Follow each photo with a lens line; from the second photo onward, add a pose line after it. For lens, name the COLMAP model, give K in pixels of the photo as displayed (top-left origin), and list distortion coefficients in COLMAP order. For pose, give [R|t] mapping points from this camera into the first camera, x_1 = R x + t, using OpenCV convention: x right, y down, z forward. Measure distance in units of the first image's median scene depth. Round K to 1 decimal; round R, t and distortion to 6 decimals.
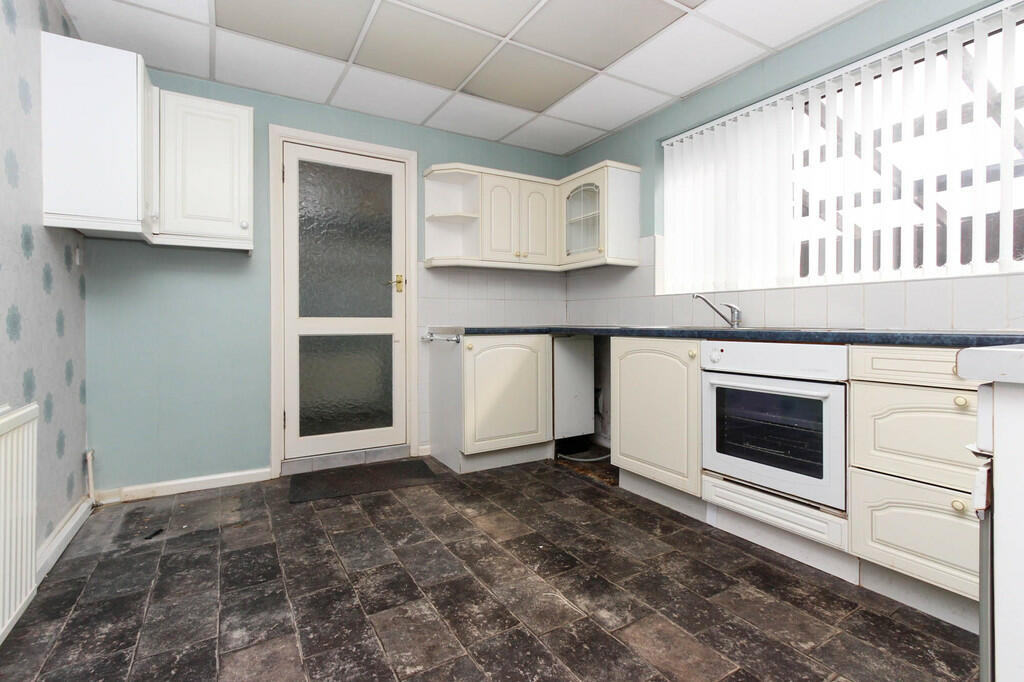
lens RADIAL K [[487.3, 0, 511.2], [0, 487.3, 323.4], [0, 0, 1]] dist [-0.002571, -0.000663]
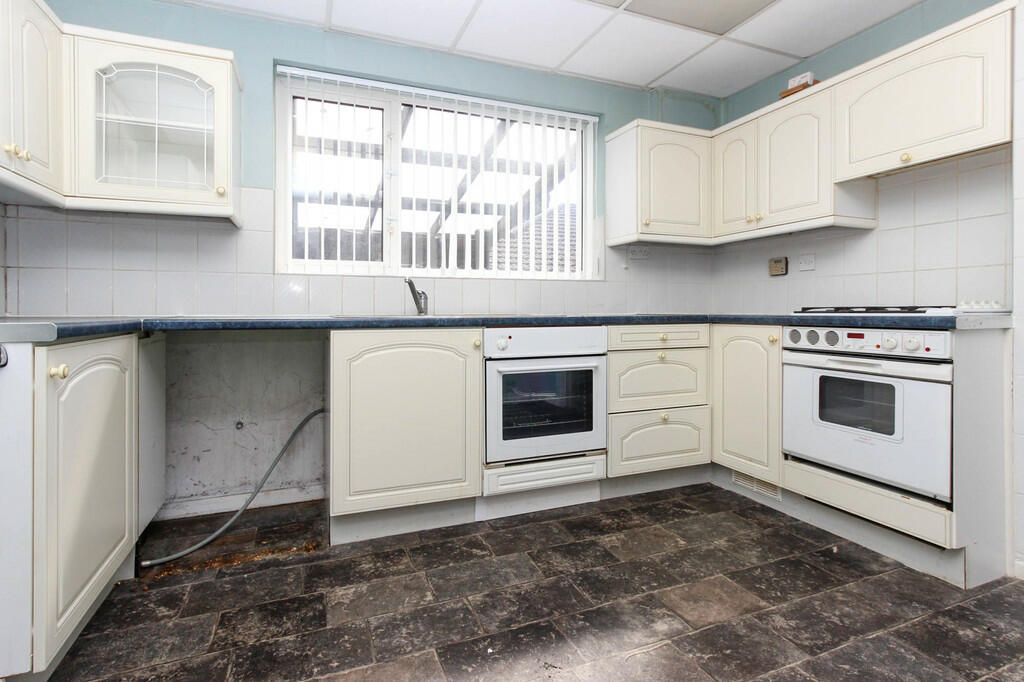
lens RADIAL K [[484.2, 0, 507.8], [0, 484.2, 384.0], [0, 0, 1]] dist [-0.013907, 0.009809]
pose [[0.159810, -0.152670, 0.975271, -0.532217], [0.001566, 0.988006, 0.154407, 0.000805], [-0.987147, -0.023148, 0.158132, 0.906680]]
